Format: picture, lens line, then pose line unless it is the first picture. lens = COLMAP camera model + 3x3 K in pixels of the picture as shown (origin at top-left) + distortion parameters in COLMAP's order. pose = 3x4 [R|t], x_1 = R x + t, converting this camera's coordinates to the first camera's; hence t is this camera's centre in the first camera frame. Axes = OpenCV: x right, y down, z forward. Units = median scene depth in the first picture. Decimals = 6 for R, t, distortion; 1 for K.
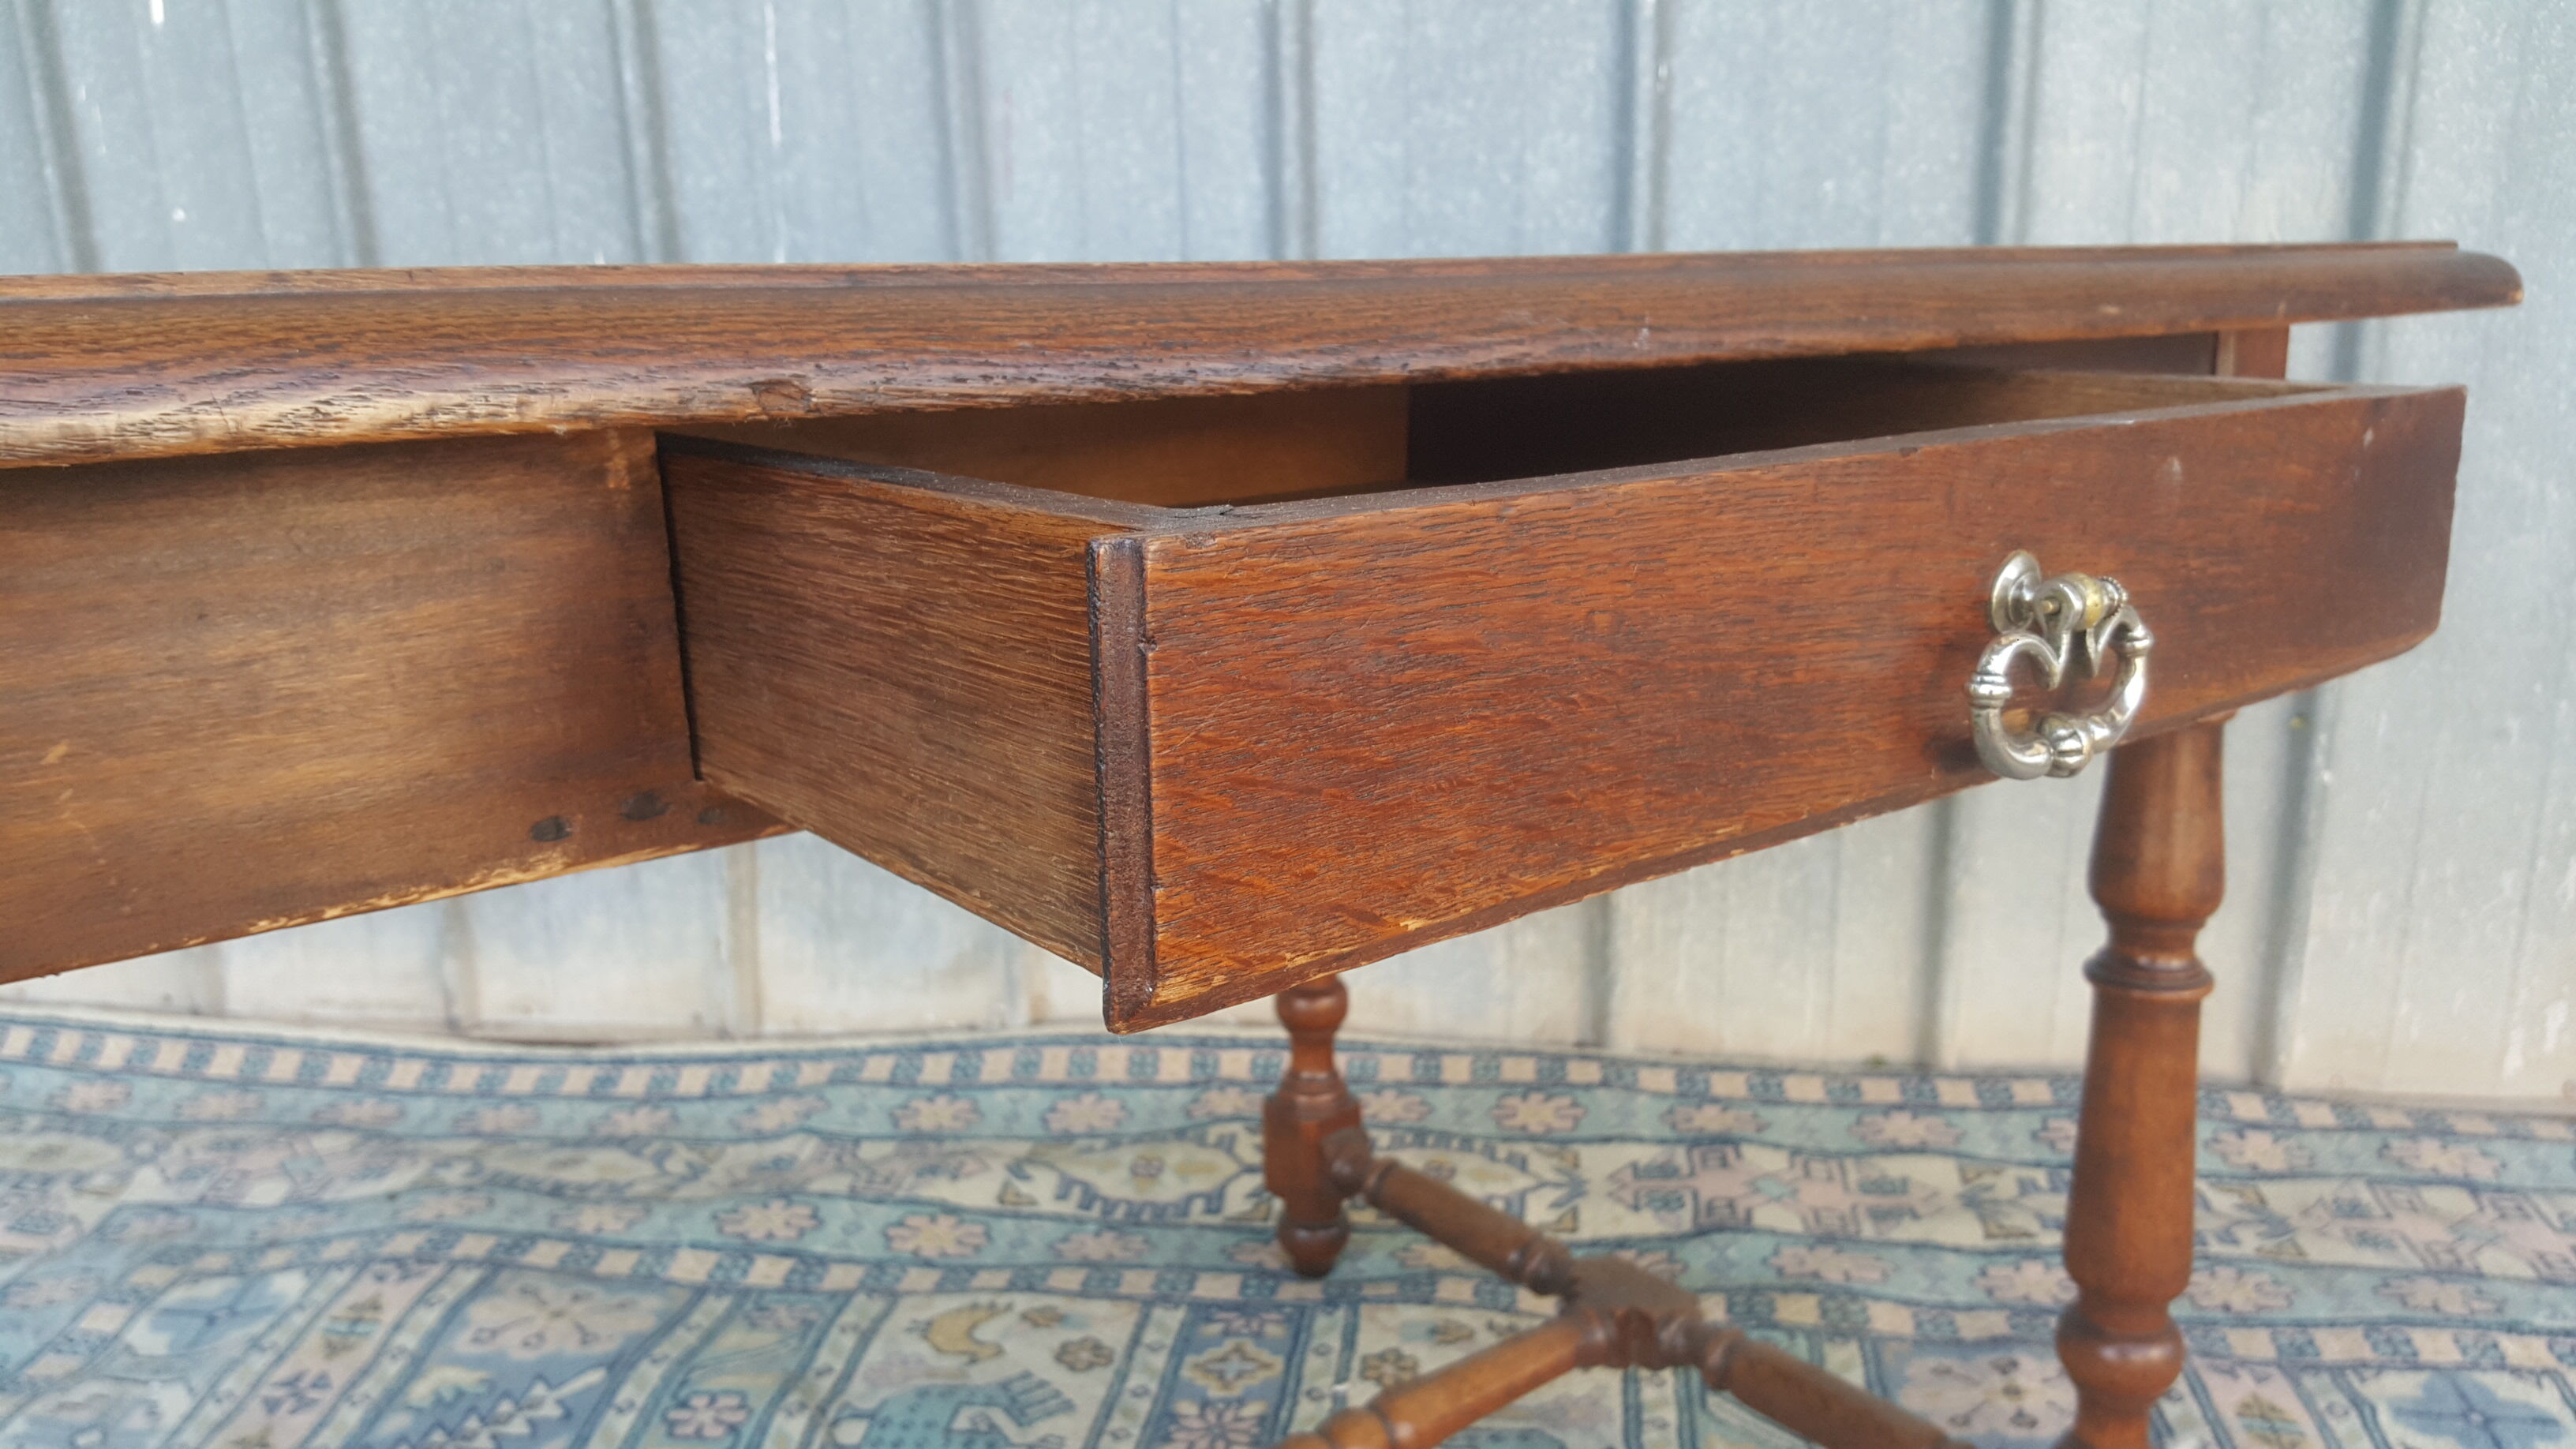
lens RADIAL K [[1927.4, 0, 1302.1], [0, 1927.4, 759.0], [0, 0, 1]] dist [0.095338, -0.181218]
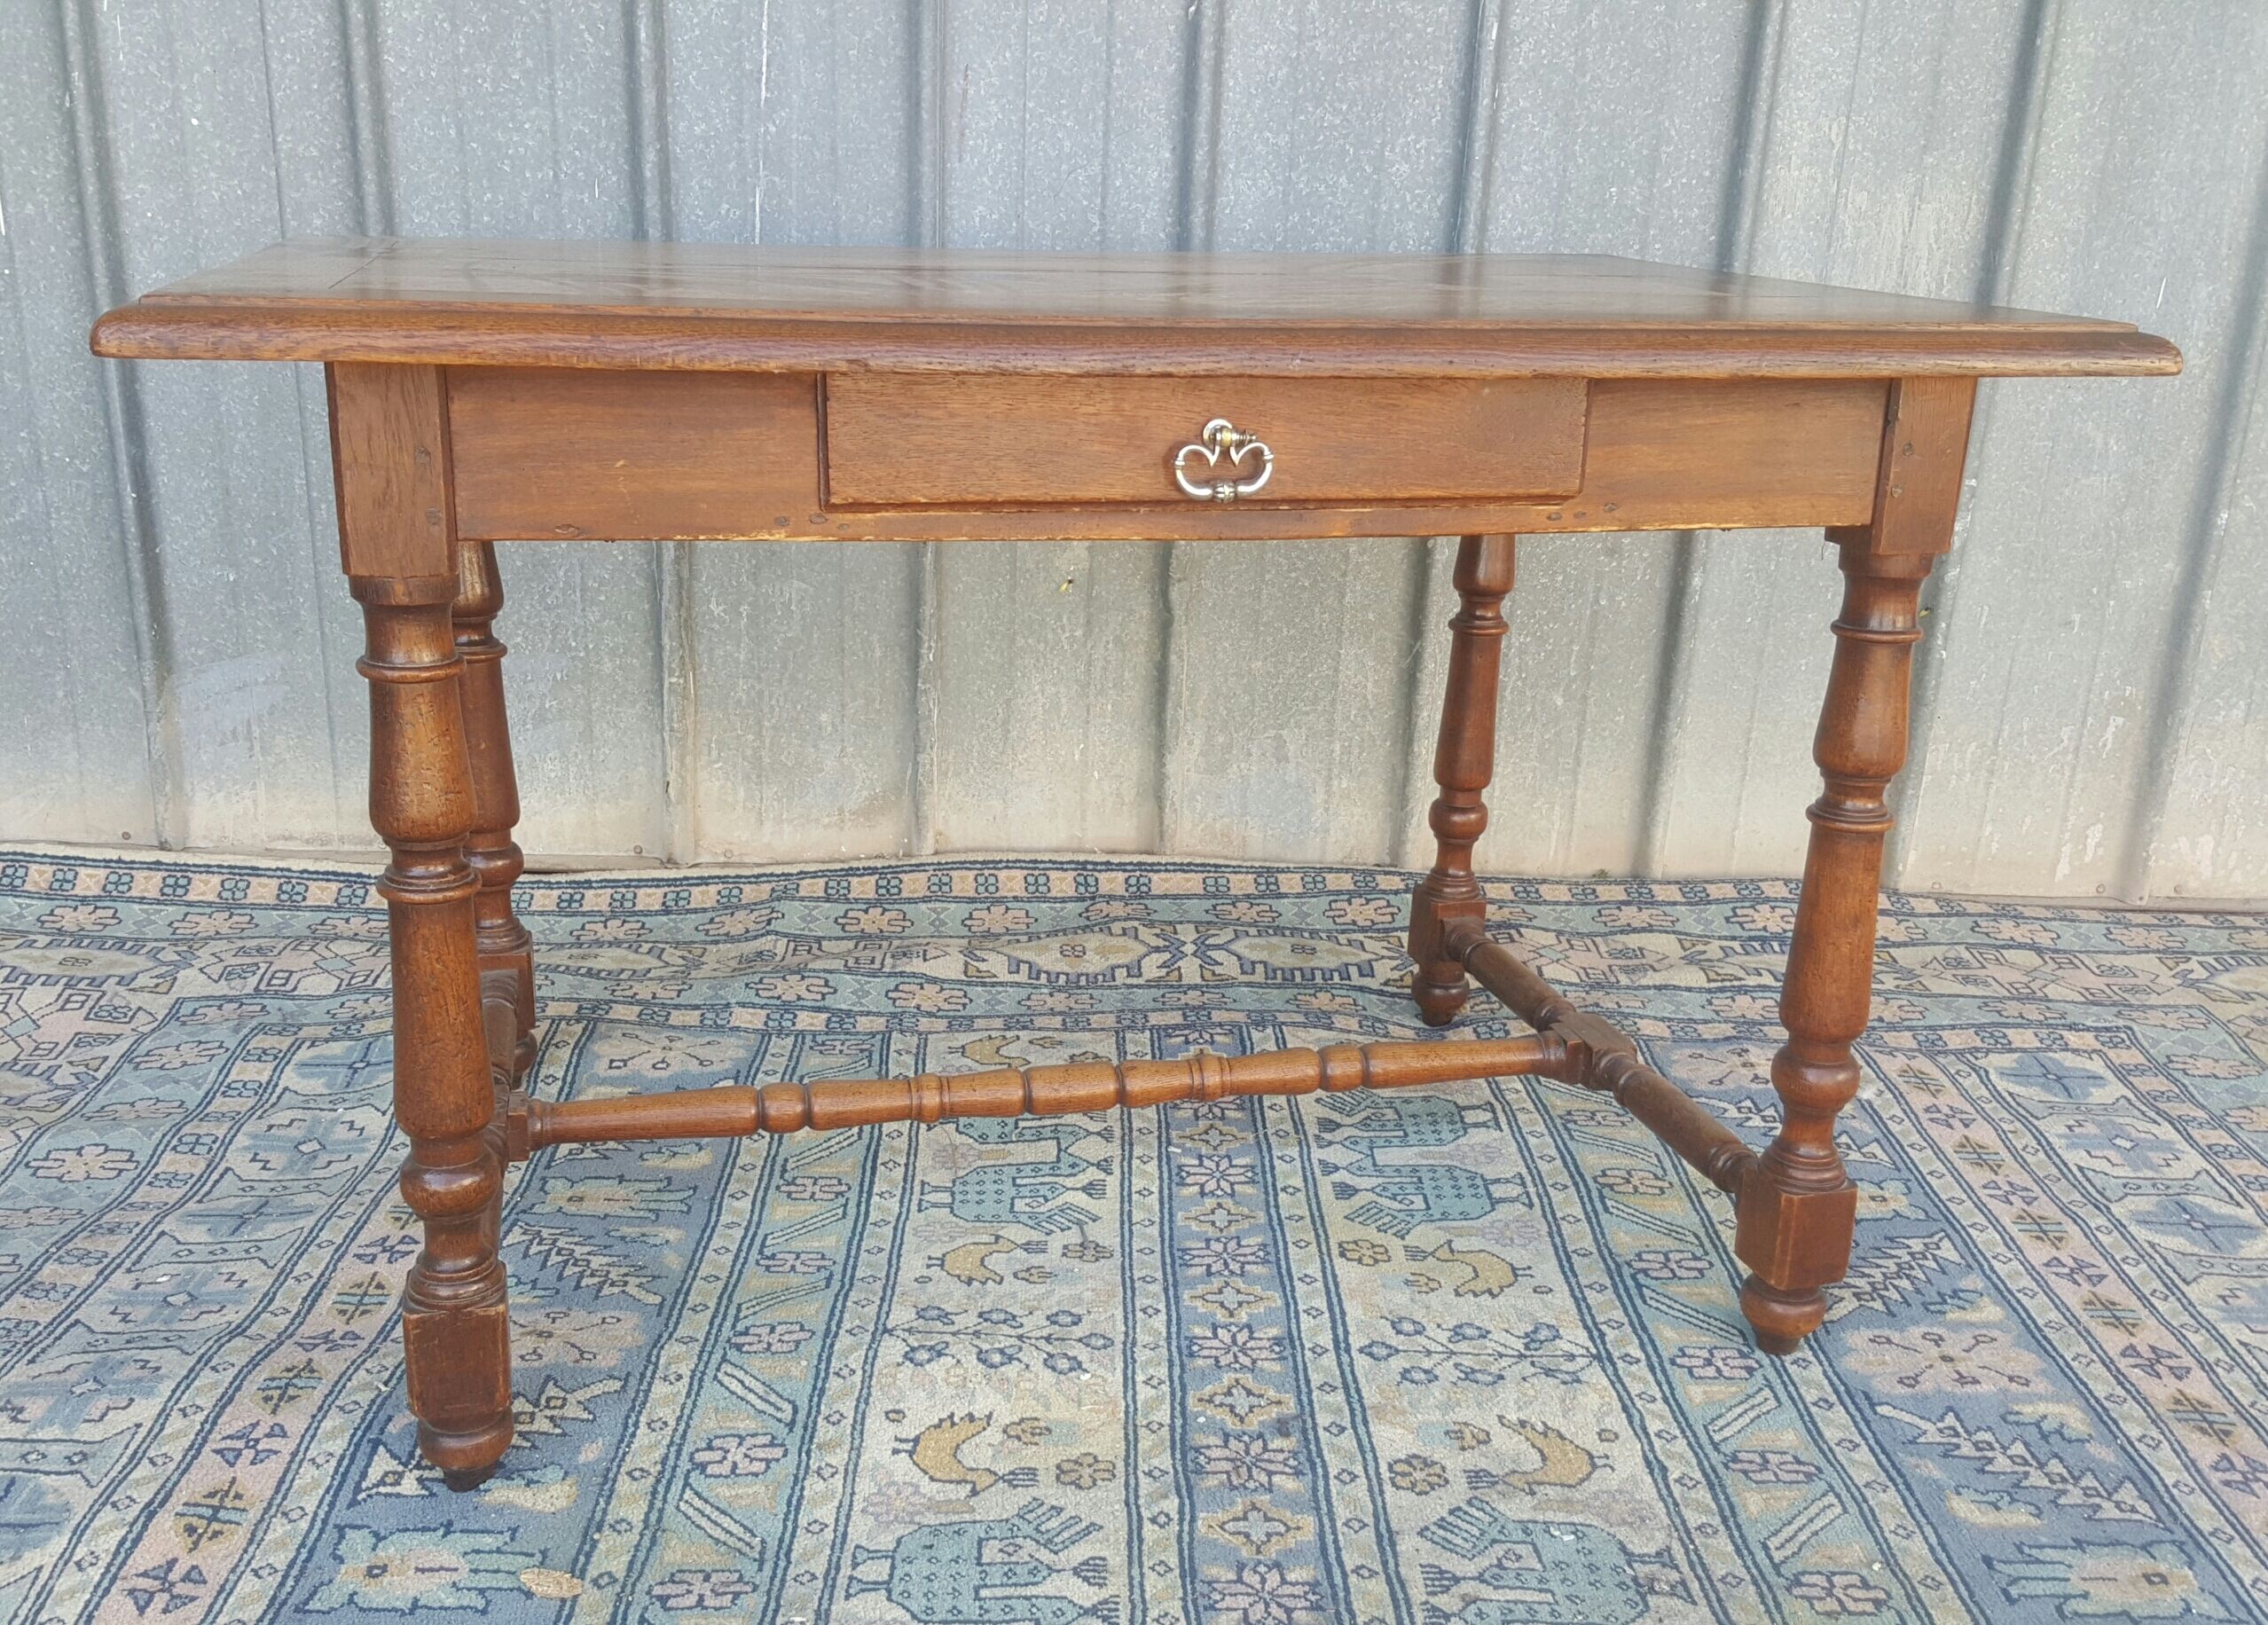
lens RADIAL K [[2096.7, 0, 1108.8], [0, 2096.7, 854.7], [0, 0, 1]] dist [0.234600, -0.511647]
pose [[0.984773, 0.000203, 0.173844, -0.305822], [-0.012968, 0.997299, 0.072295, 0.047722], [-0.173360, -0.073448, 0.982116, -0.373613]]
